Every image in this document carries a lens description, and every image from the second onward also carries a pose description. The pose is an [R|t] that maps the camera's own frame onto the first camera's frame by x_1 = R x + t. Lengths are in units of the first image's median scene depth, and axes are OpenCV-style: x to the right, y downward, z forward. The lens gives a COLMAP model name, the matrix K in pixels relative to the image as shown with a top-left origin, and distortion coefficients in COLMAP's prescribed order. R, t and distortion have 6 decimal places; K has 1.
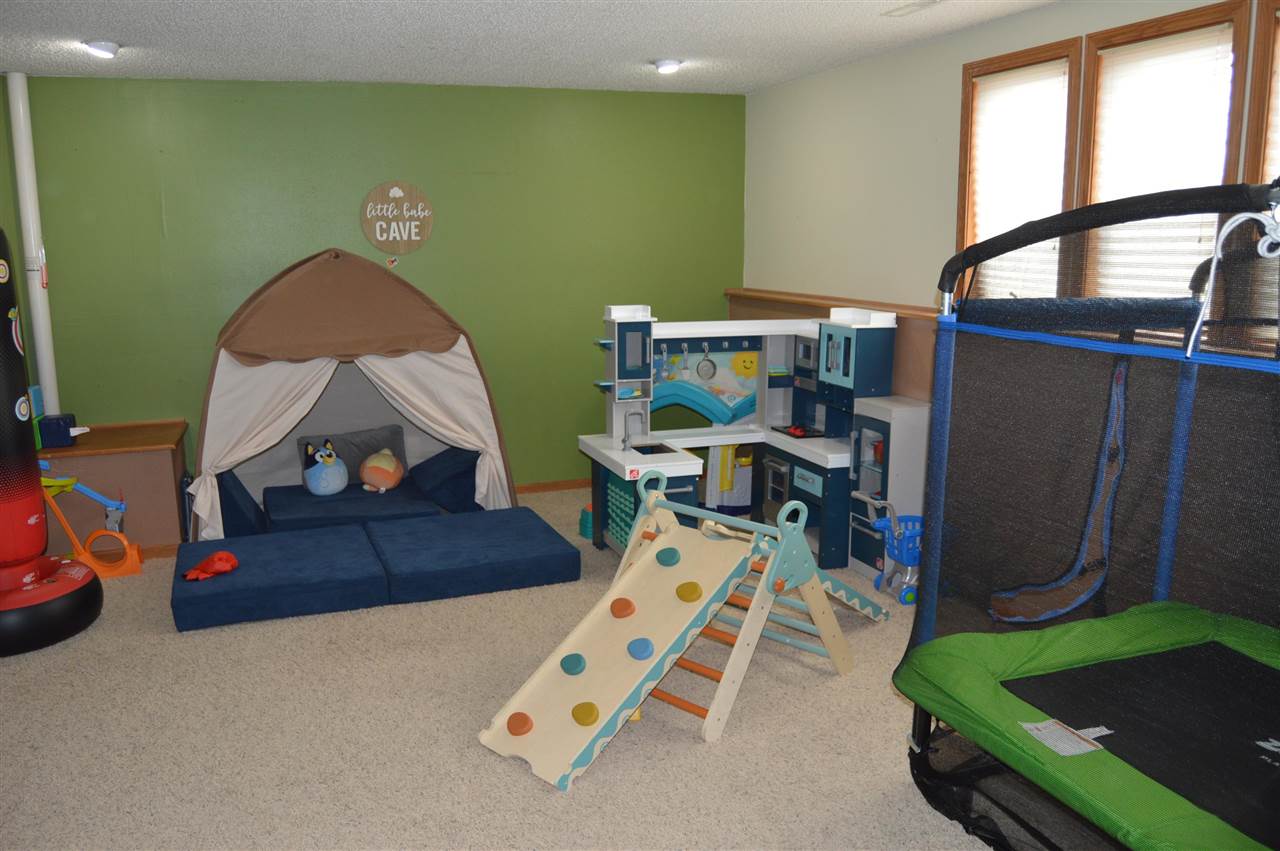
lens RADIAL K [[1013.1, 0, 629.5], [0, 1013.1, 433.1], [0, 0, 1]] dist [-0.089207, 0.036272]
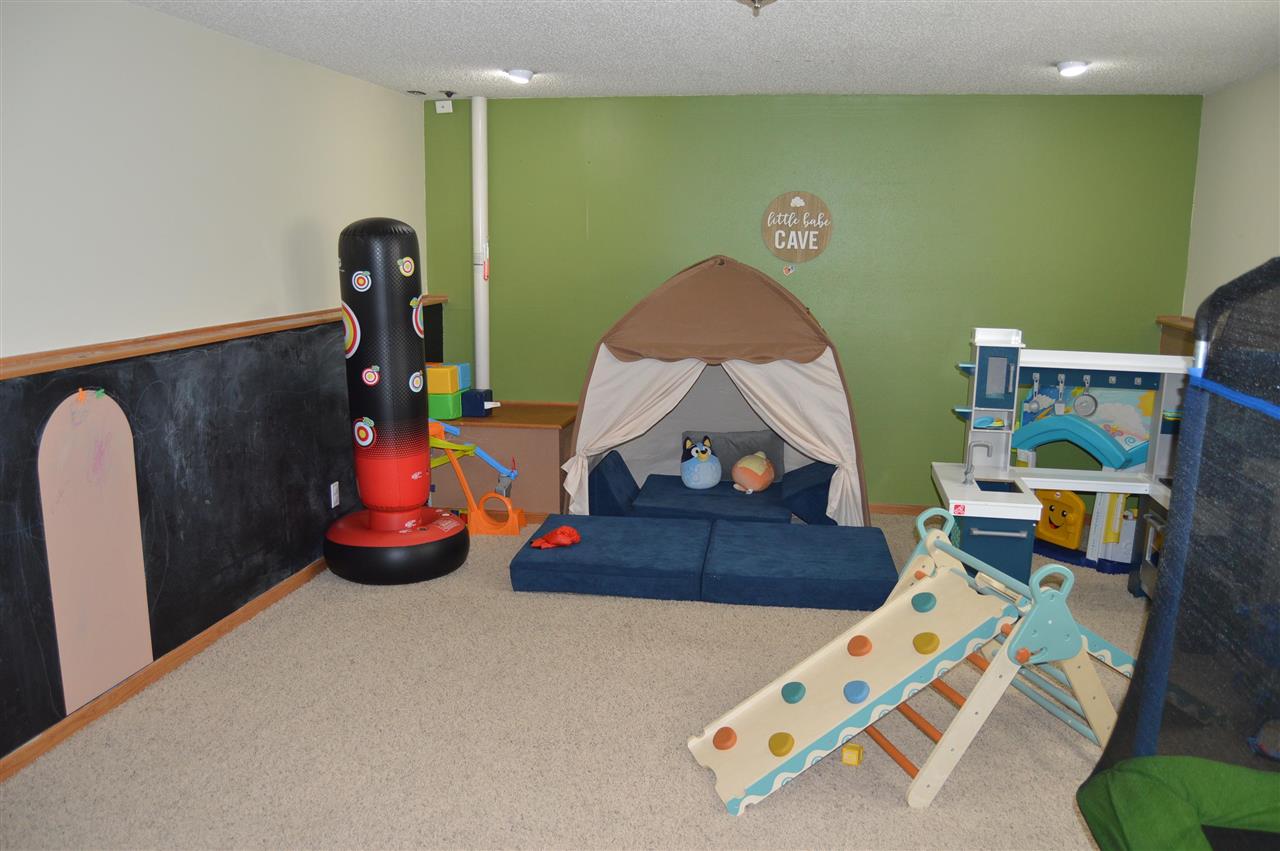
lens RADIAL K [[1013.1, 0, 628.0], [0, 1013.1, 429.3], [0, 0, 1]] dist [-0.089207, 0.036272]
pose [[0.875021, 0.107208, -0.472064, 0.149822], [-0.110321, 0.993670, 0.021175, -0.017069], [0.471346, 0.033550, 0.881310, 0.036295]]
